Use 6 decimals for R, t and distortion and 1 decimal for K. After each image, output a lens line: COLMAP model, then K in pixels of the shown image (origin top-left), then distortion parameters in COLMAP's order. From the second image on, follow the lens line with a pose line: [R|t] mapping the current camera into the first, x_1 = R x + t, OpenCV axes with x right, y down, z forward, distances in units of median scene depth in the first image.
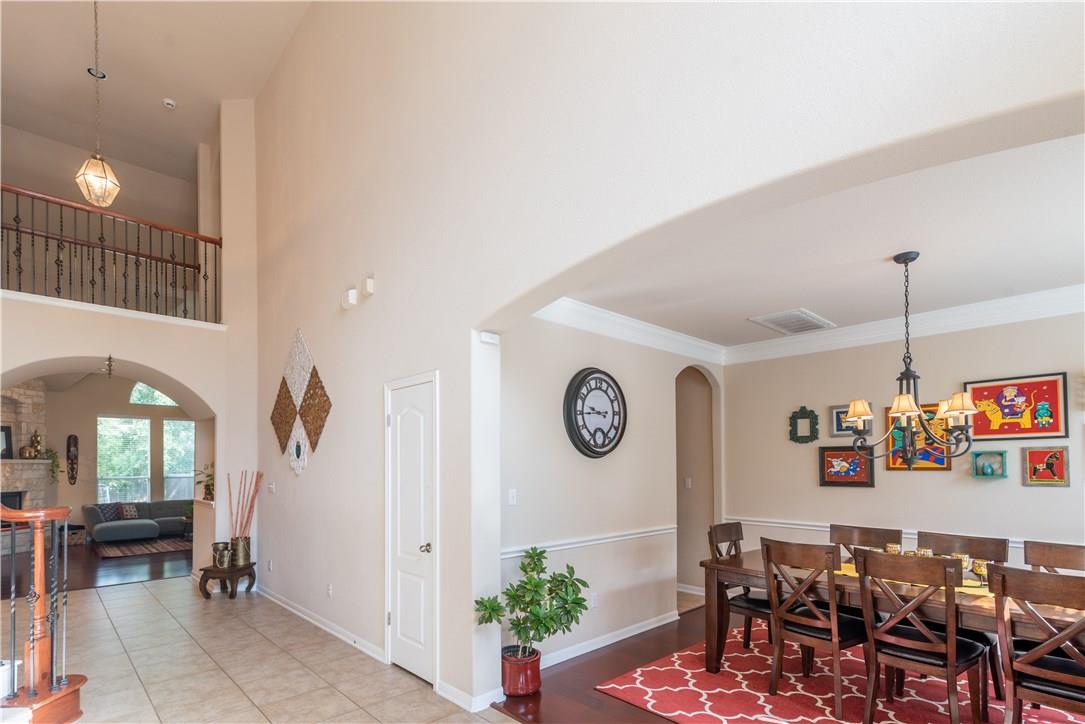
lens RADIAL K [[525.3, 0, 543.1], [0, 525.3, 459.1], [0, 0, 1]] dist [0.002674, 0.000876]
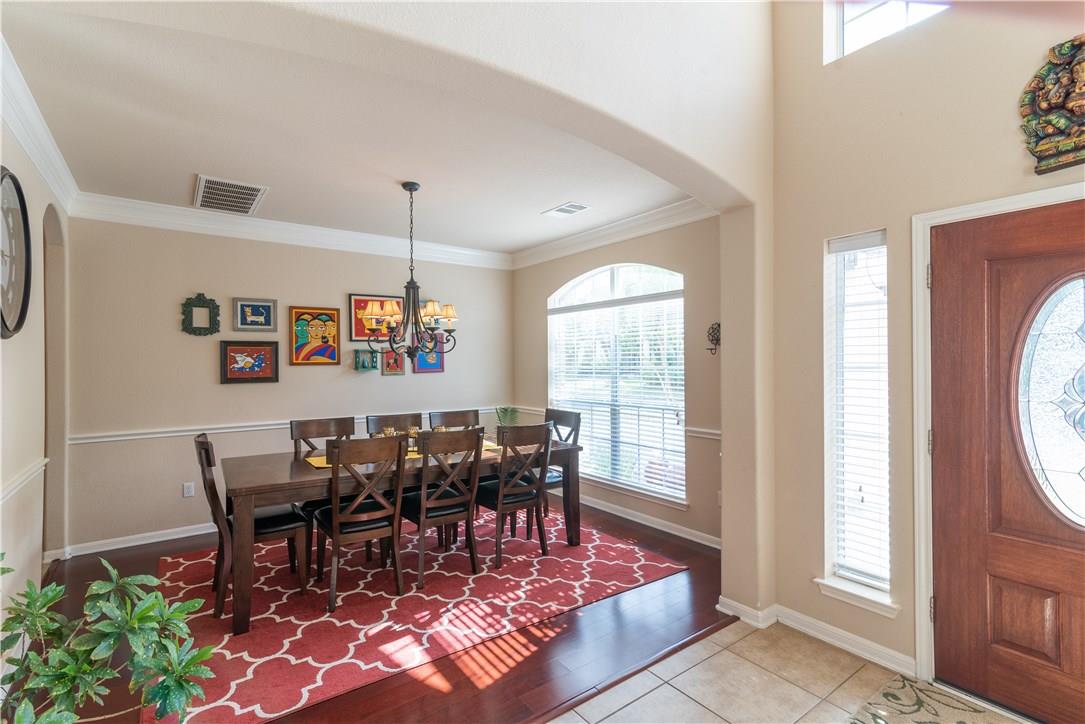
lens RADIAL K [[493.8, 0, 542.5], [0, 493.8, 362.0], [0, 0, 1]] dist [-0.001235, -0.000052]
pose [[0.145638, -0.004356, 0.989328, -0.238483], [-0.006634, 0.999964, 0.005380, 0.005221], [-0.989316, -0.007347, 0.145604, 0.337297]]
